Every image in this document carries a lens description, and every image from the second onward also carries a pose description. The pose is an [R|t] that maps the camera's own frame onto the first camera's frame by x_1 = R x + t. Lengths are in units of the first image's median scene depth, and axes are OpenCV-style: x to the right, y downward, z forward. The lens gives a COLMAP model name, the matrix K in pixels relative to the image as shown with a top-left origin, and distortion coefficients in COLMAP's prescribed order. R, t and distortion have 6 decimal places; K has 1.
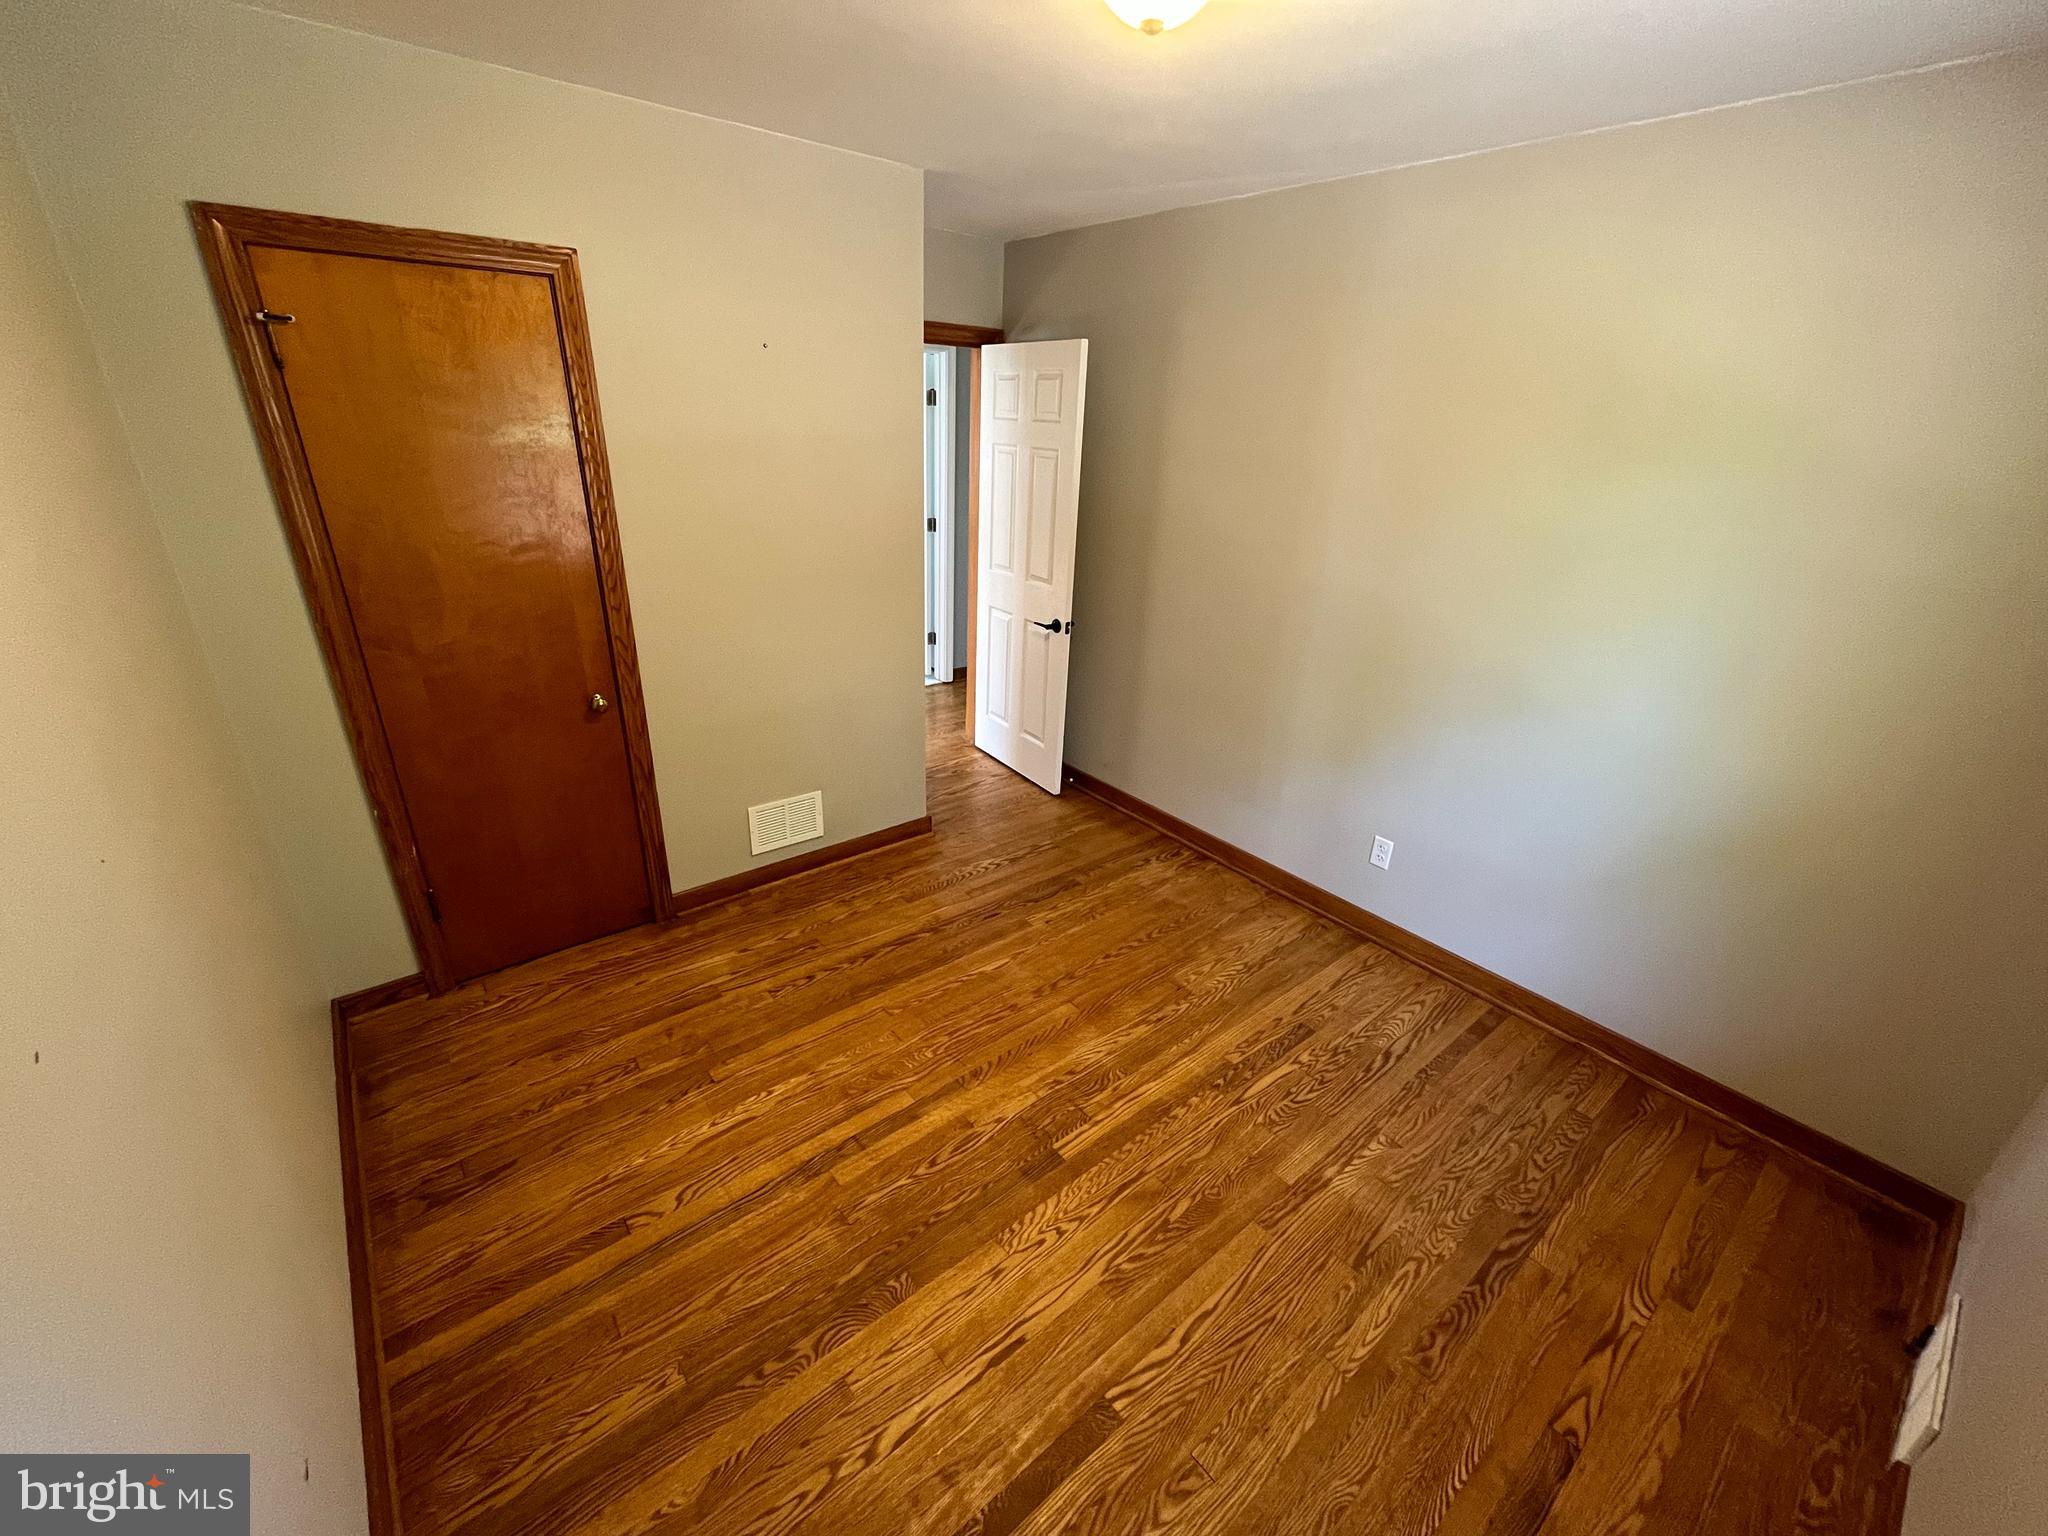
lens RADIAL K [[827.3, 0, 1023.4], [0, 827.3, 768.4], [0, 0, 1]] dist [-0.009306, 0.000032]
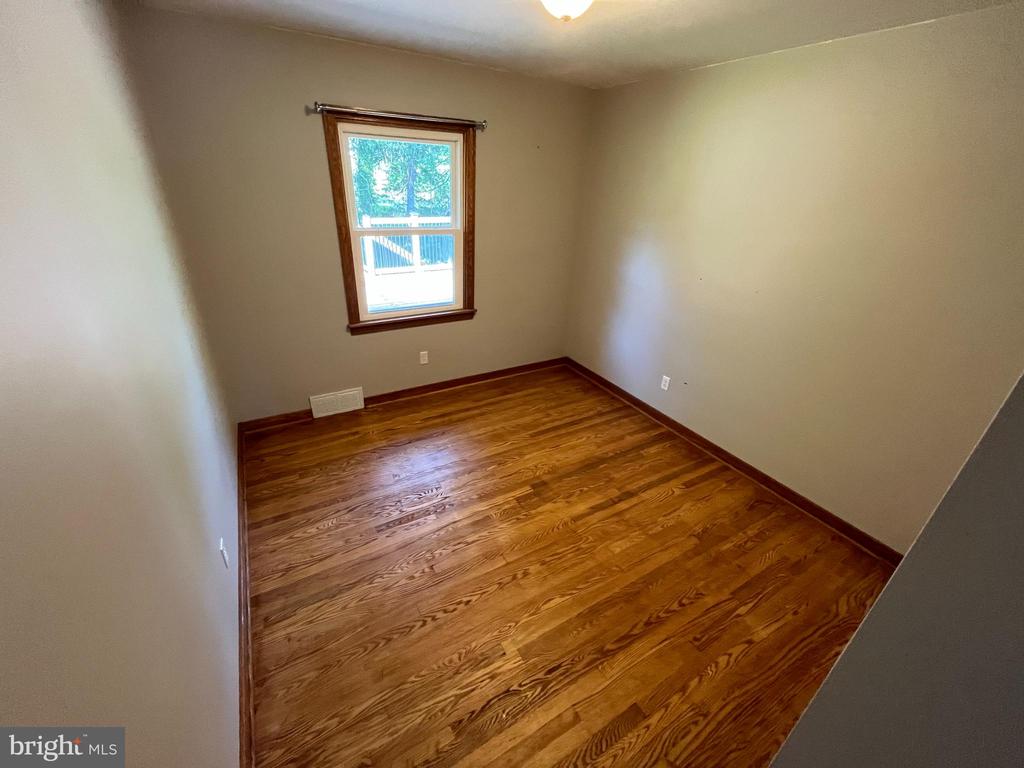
lens RADIAL K [[413.7, 0, 507.1], [0, 413.7, 378.2], [0, 0, 1]] dist [-0.009306, 0.000032]
pose [[-0.983165, -0.144799, 0.111446, 0.021726], [-0.009118, 0.648043, 0.761549, -0.640215], [-0.182493, 0.747712, -0.638454, 1.426425]]
